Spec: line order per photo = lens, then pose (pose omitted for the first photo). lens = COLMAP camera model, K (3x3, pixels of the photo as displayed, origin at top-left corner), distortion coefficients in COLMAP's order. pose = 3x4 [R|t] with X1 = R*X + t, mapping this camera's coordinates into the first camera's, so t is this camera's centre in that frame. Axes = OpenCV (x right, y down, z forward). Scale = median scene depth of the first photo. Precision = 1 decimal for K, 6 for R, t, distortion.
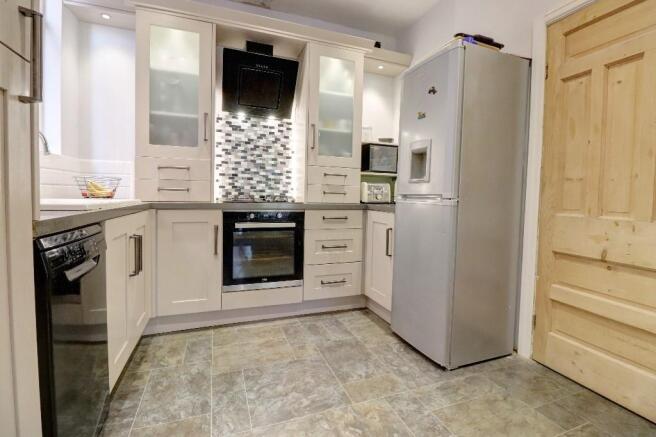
lens RADIAL K [[305.5, 0, 331.5], [0, 305.5, 216.0], [0, 0, 1]] dist [-0.006480, -0.003269]
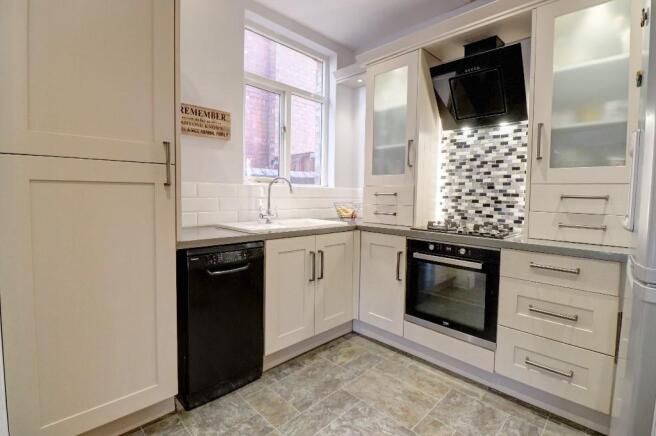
lens RADIAL K [[305.5, 0, 331.1], [0, 305.5, 214.4], [0, 0, 1]] dist [-0.006480, -0.003269]
pose [[0.416496, 0.045767, -0.907985, 0.379230], [-0.072272, 0.997238, 0.017115, -0.079634], [0.906260, 0.058493, 0.418653, 0.317059]]
